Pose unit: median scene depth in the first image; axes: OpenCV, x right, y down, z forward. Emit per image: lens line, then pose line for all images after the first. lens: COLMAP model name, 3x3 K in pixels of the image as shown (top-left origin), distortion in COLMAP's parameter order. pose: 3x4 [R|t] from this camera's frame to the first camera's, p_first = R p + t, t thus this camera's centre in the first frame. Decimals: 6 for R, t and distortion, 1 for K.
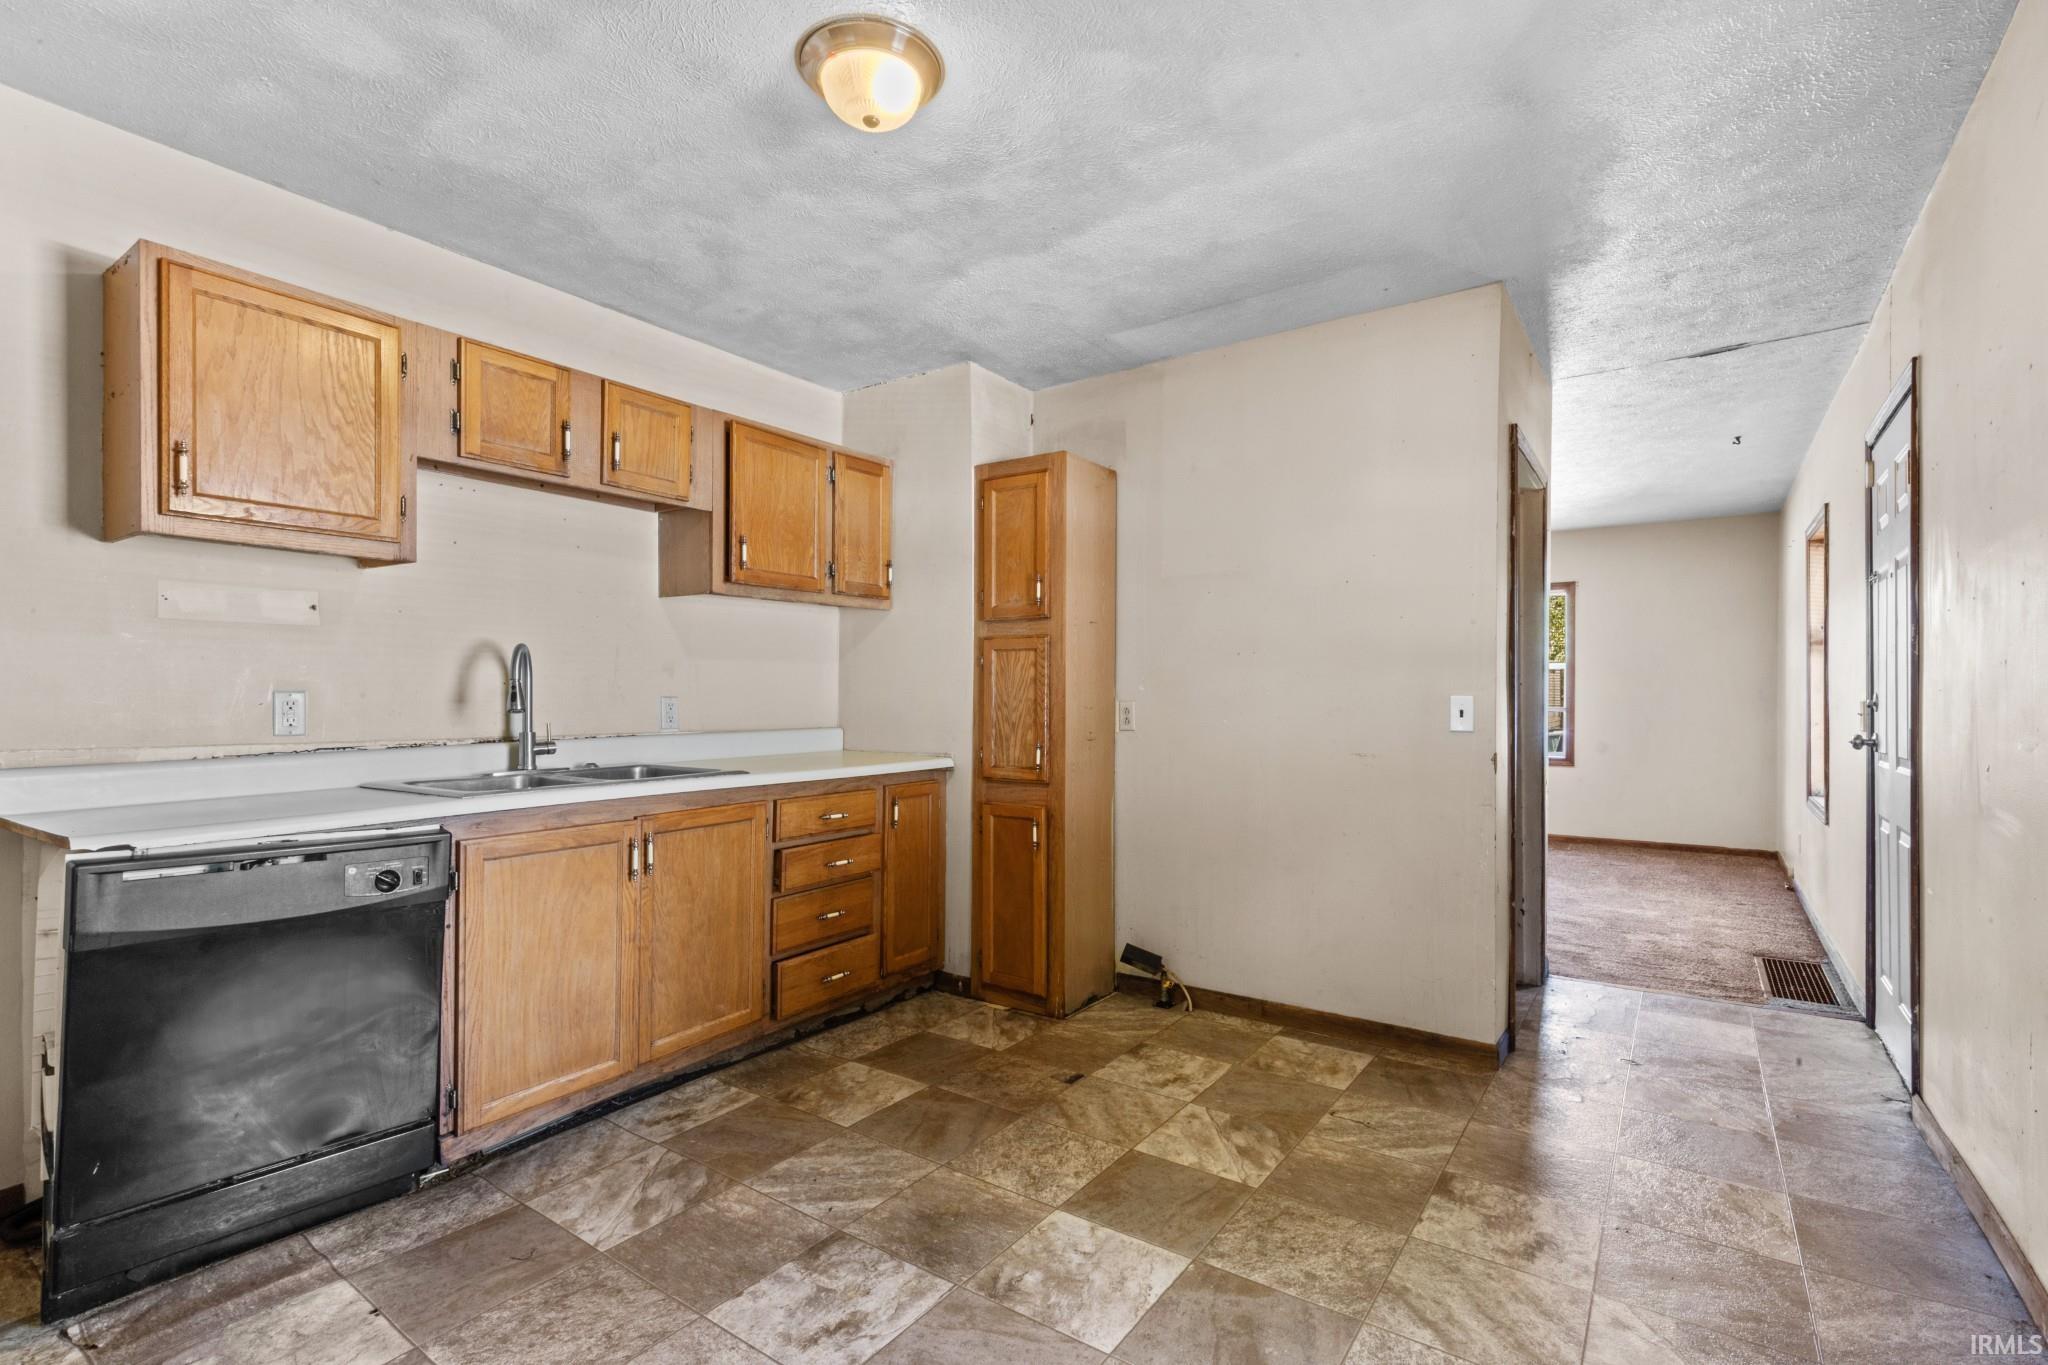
lens RADIAL K [[940.1, 0, 1025.7], [0, 940.1, 688.8], [0, 0, 1]] dist [0.002009, 0.000135]
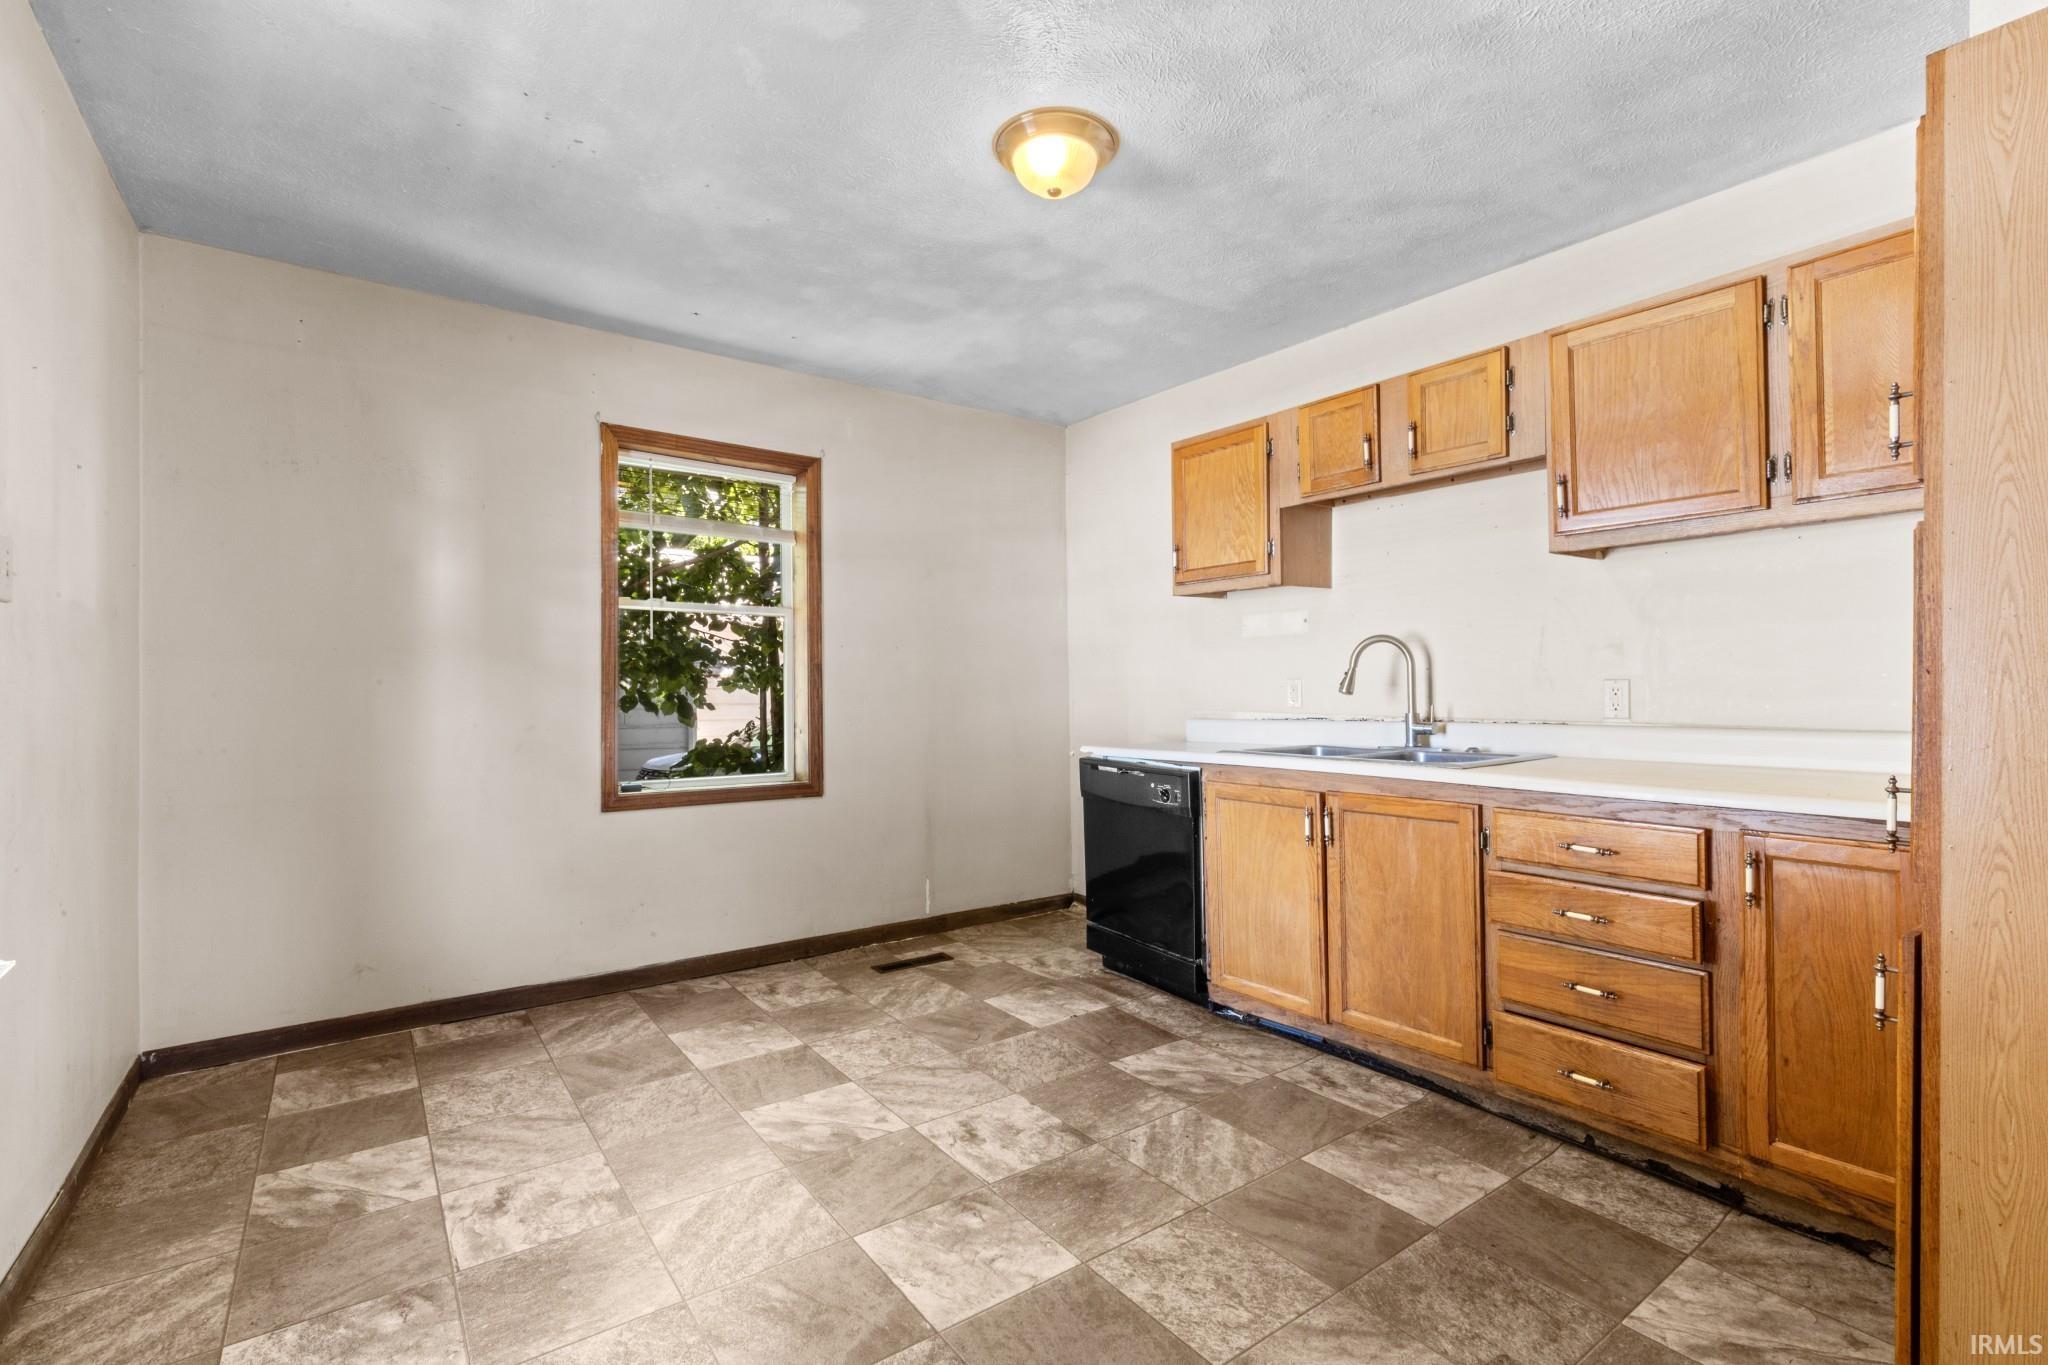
lens RADIAL K [[927.8, 0, 1024.0], [0, 927.8, 682.5], [0, 0, 1]] dist [0.002466, 0.000897]
pose [[-0.324030, -0.003748, -0.946039, 0.778169], [0.010676, 0.999914, -0.007618, 0.015947], [0.945987, -0.012568, -0.323962, 1.101935]]
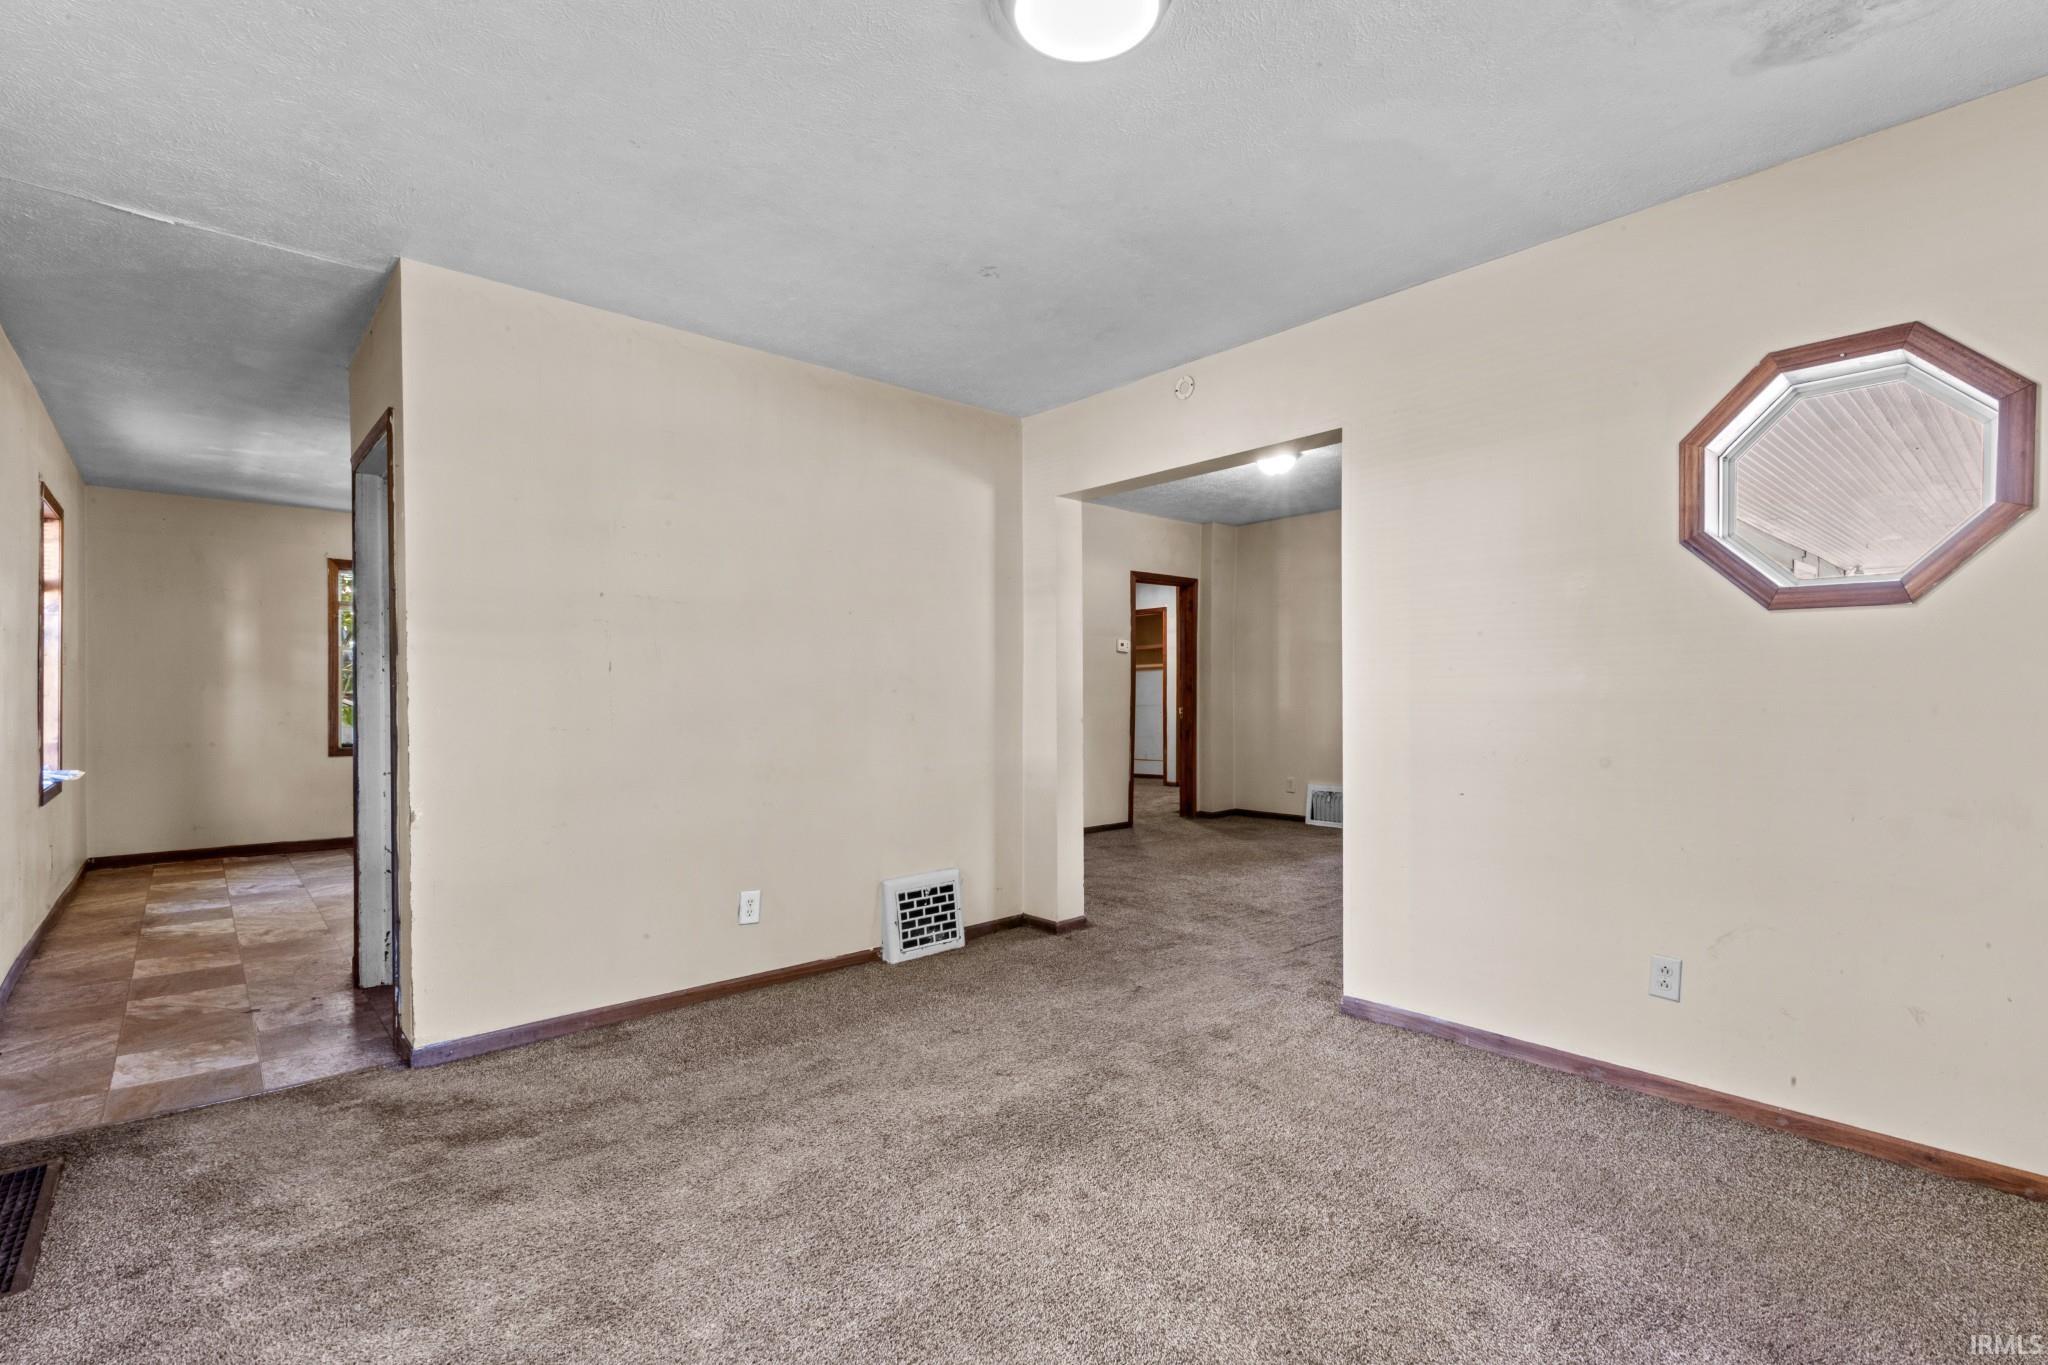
lens RADIAL K [[940.1, 0, 1025.7], [0, 940.1, 688.8], [0, 0, 1]] dist [0.002009, 0.000135]
pose [[-0.230292, -0.002871, -0.973117, 1.117669], [0.011630, 0.999916, -0.005702, 0.020925], [0.973052, -0.012630, -0.230239, 1.585572]]
